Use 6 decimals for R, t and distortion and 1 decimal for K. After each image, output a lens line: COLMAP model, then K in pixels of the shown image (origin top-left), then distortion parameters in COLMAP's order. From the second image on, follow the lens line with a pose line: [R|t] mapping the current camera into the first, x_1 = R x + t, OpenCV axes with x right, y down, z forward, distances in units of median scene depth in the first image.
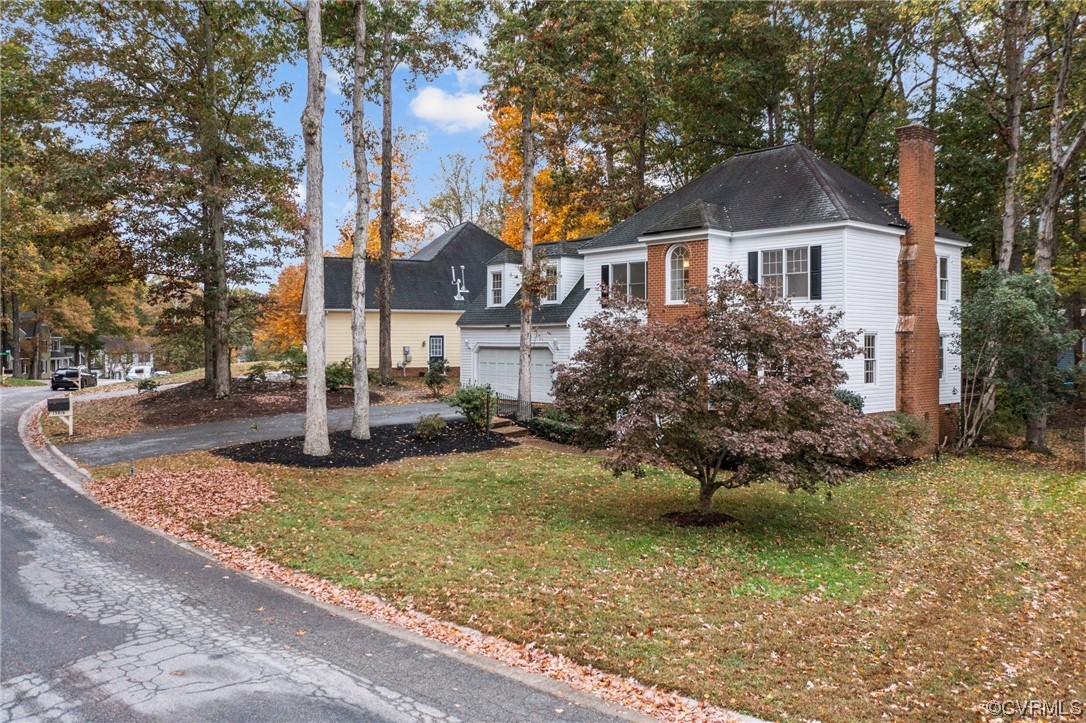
lens RADIAL K [[872.1, 0, 528.6], [0, 872.1, 336.0], [0, 0, 1]] dist [-0.025176, 0.001671]
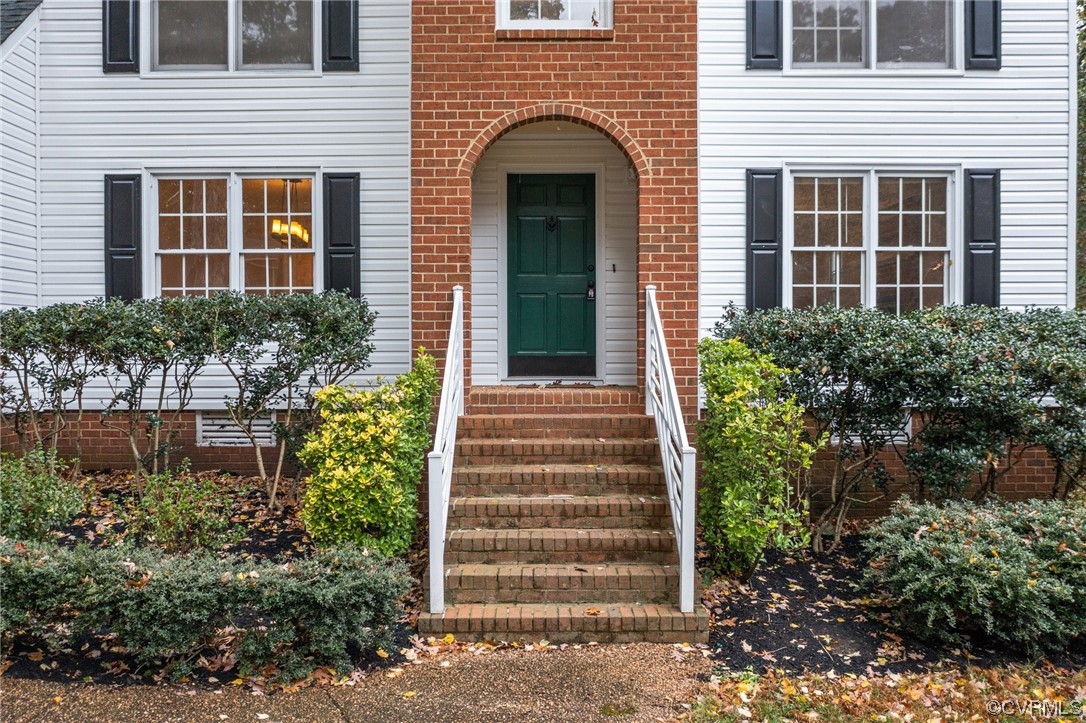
lens RADIAL K [[858.3, 0, 543.0], [0, 858.3, 361.5], [0, 0, 1]] dist [-0.026661, 0.003951]
pose [[0.658641, -0.015825, 0.752291, -0.029989], [-0.000982, 0.999760, 0.021890, 0.059347], [-0.752456, -0.015157, 0.658468, 0.837575]]
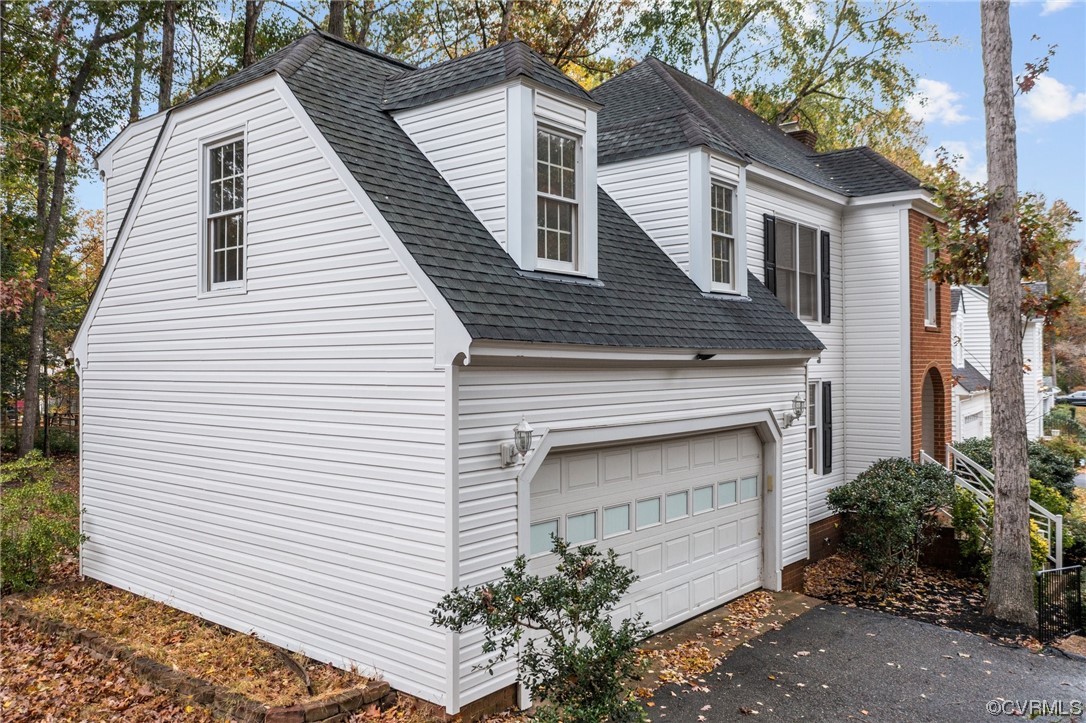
lens RADIAL K [[858.3, 0, 543.0], [0, 858.3, 361.5], [0, 0, 1]] dist [-0.026661, 0.003951]
pose [[-0.149239, 0.004502, 0.988791, -0.345288], [-0.000771, 0.999989, -0.004669, -0.010891], [-0.988801, -0.001459, -0.149234, 1.347029]]
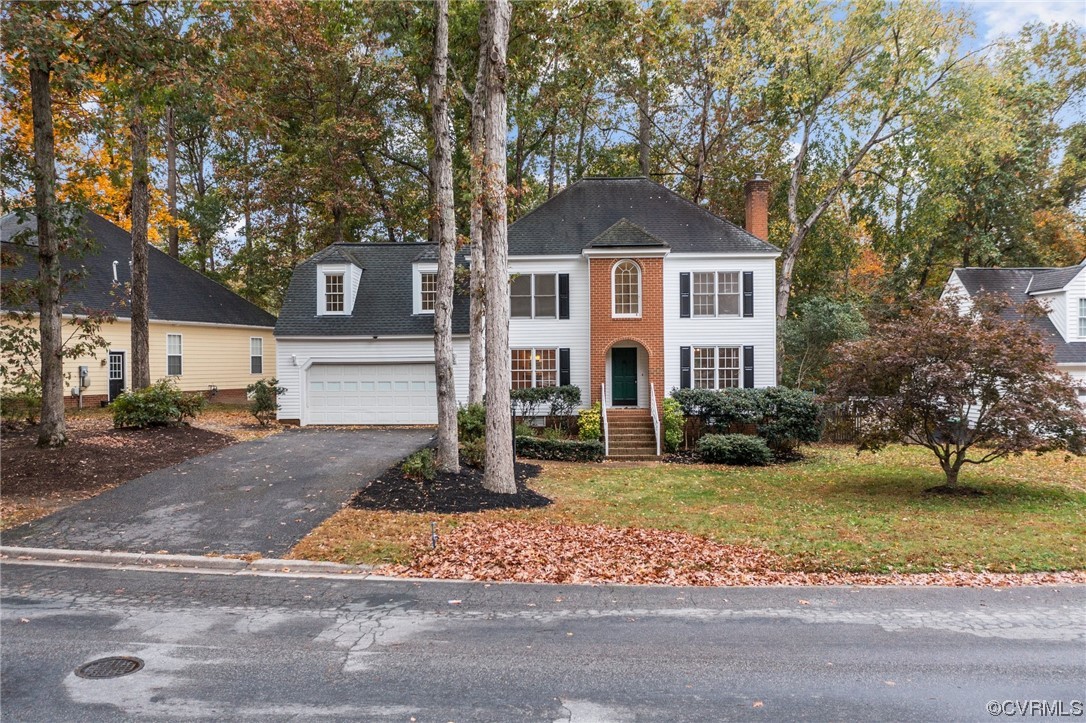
lens RADIAL K [[872.9, 0, 543.0], [0, 872.9, 361.5], [0, 0, 1]] dist [-0.039935, 0.000192]
pose [[0.678166, -0.002899, 0.734903, -0.666571], [0.003989, 0.999992, 0.000264, 0.015292], [-0.734898, 0.002753, 0.678172, 0.373423]]
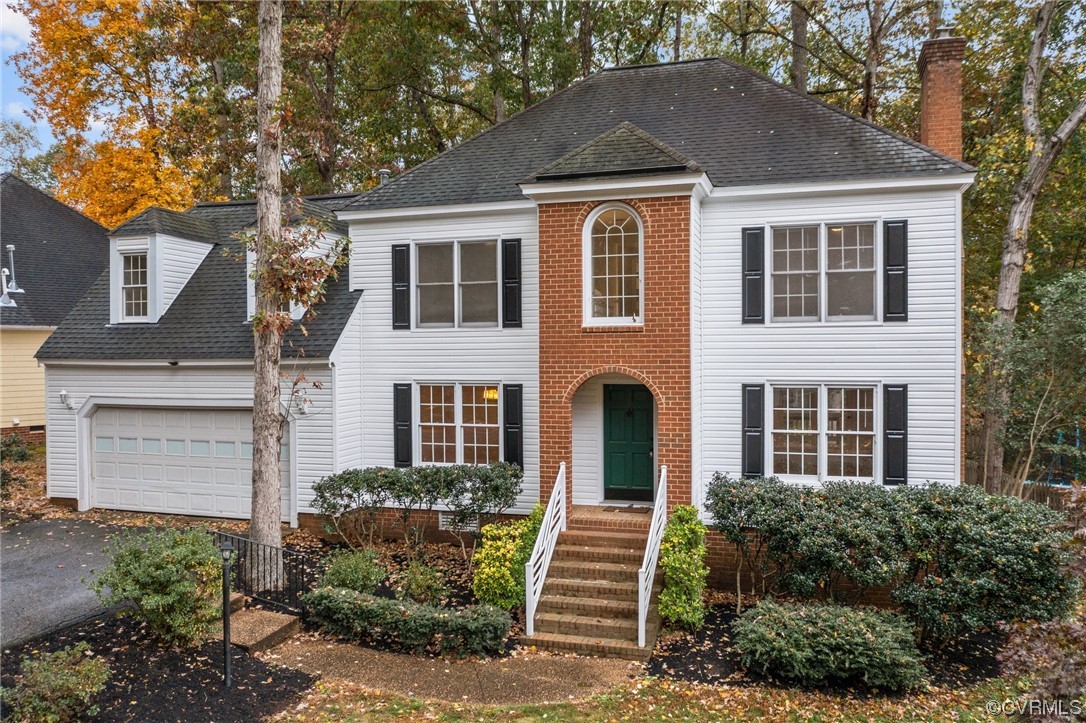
lens RADIAL K [[858.3, 0, 543.0], [0, 858.3, 361.5], [0, 0, 1]] dist [-0.026661, 0.003951]
pose [[0.854223, -0.013724, 0.519726, -0.117049], [0.003808, 0.999790, 0.020141, -0.026483], [-0.519893, -0.015226, 0.854096, 0.611989]]
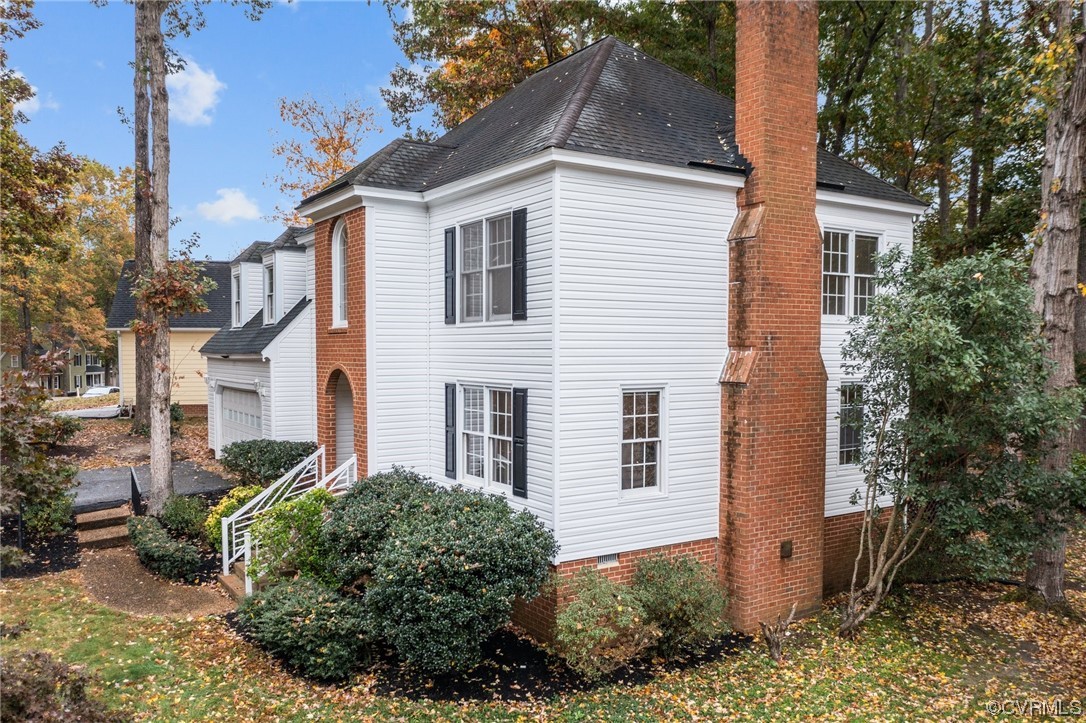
lens RADIAL K [[876.9, 0, 542.6], [0, 876.9, 394.6], [0, 0, 1]] dist [-0.026707, -0.001418]
pose [[0.989360, 0.006528, -0.145340, 0.382769], [0.001969, 0.998300, 0.058246, -0.026465], [0.145473, -0.057912, 0.987666, 0.469686]]
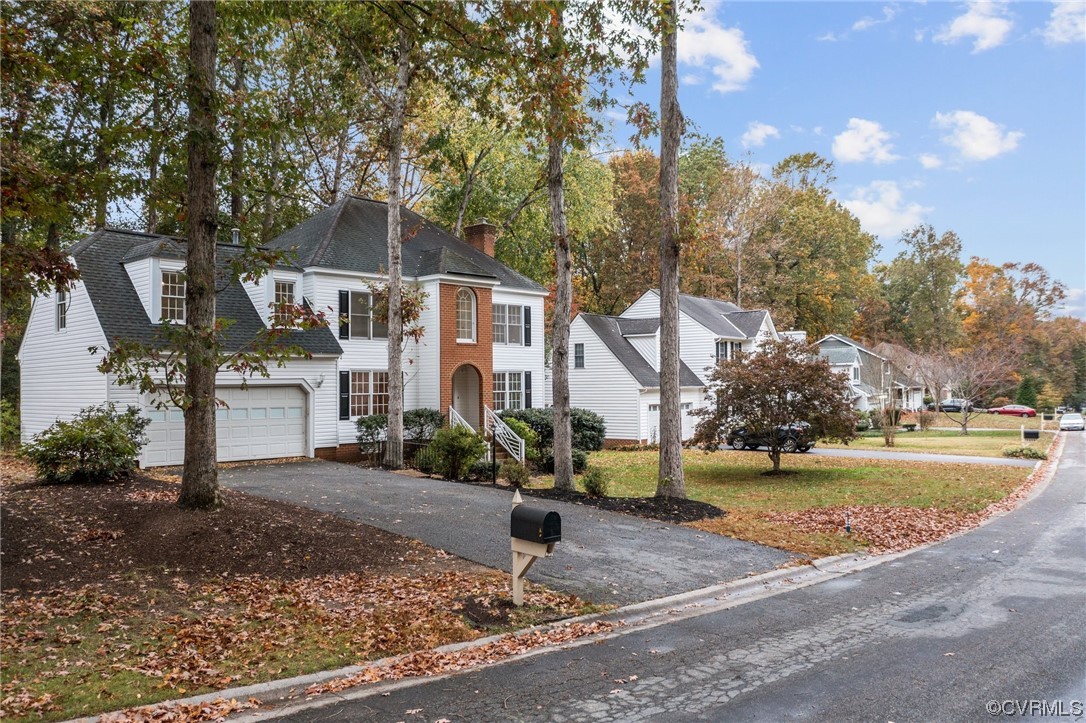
lens RADIAL K [[845.3, 0, 543.0], [0, 845.3, 361.5], [0, 0, 1]] dist [-0.044754, -0.002436]
pose [[-0.106134, 0.031922, 0.993839, -0.891588], [0.007570, 0.999482, -0.031295, 0.020978], [-0.994323, 0.004202, -0.106321, 1.027394]]
